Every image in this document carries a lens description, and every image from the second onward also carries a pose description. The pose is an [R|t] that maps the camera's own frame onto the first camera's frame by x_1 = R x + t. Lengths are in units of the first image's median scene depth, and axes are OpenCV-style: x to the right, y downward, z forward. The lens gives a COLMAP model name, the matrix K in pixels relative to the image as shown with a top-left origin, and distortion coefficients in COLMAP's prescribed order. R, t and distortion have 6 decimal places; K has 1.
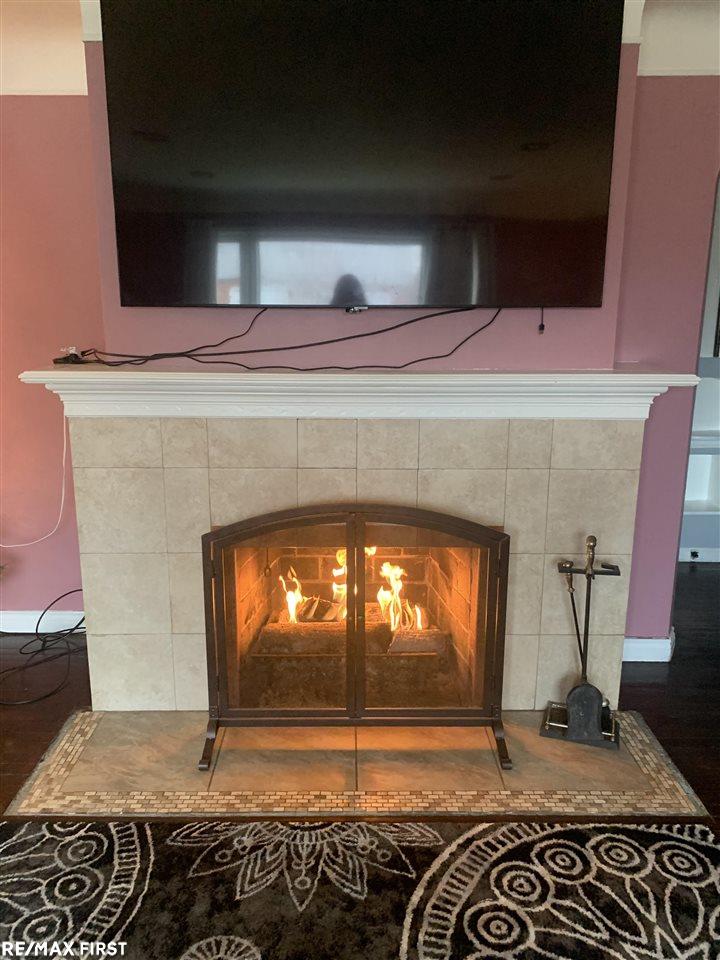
lens RADIAL K [[730.8, 0, 339.9], [0, 730.8, 472.0], [0, 0, 1]] dist [0.012010, -0.025502]
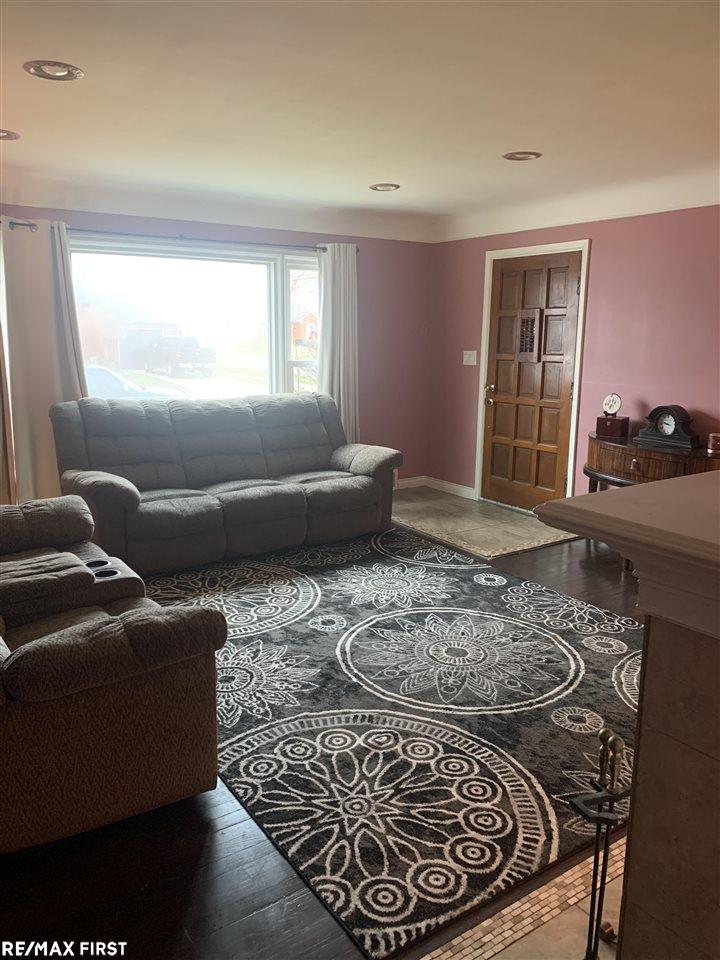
lens RADIAL K [[730.8, 0, 360.0], [0, 730.8, 479.8], [0, 0, 1]] dist [0.012010, -0.025502]
pose [[-0.819297, 0.111581, -0.562407, 0.957350], [-0.131007, 0.918505, 0.373077, -0.347251], [0.558202, 0.379340, -0.737911, 1.444831]]
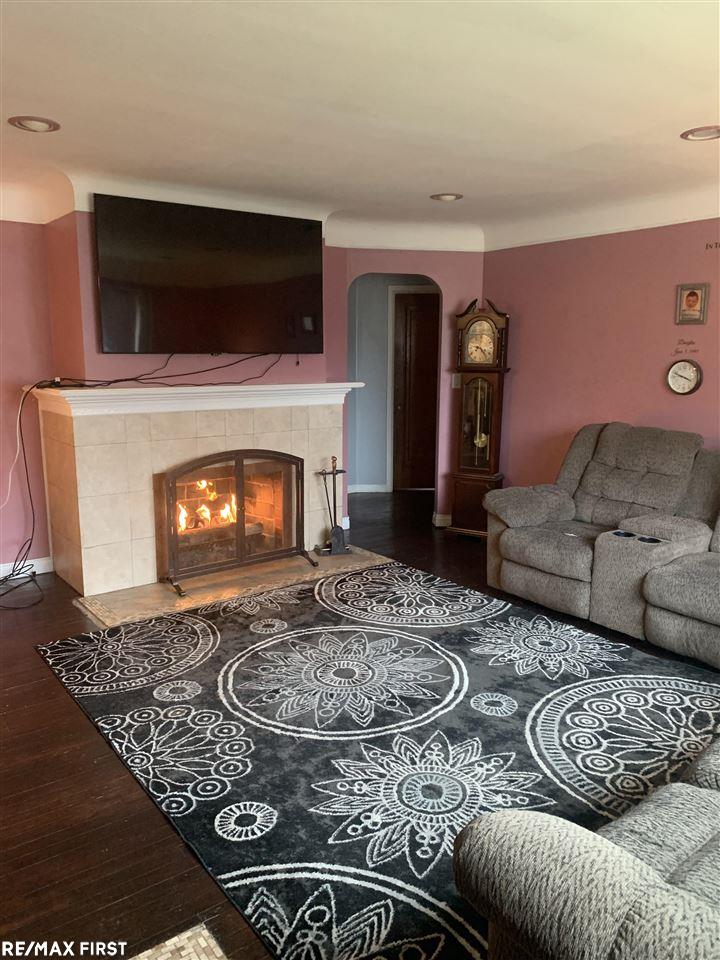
lens RADIAL K [[730.8, 0, 358.5], [0, 730.8, 478.0], [0, 0, 1]] dist [0.012010, -0.025502]
pose [[0.792648, -0.104683, 0.600625, -1.081736], [0.132303, 0.991208, -0.001842, 0.194891], [-0.595151, 0.080925, 0.799529, -0.938460]]
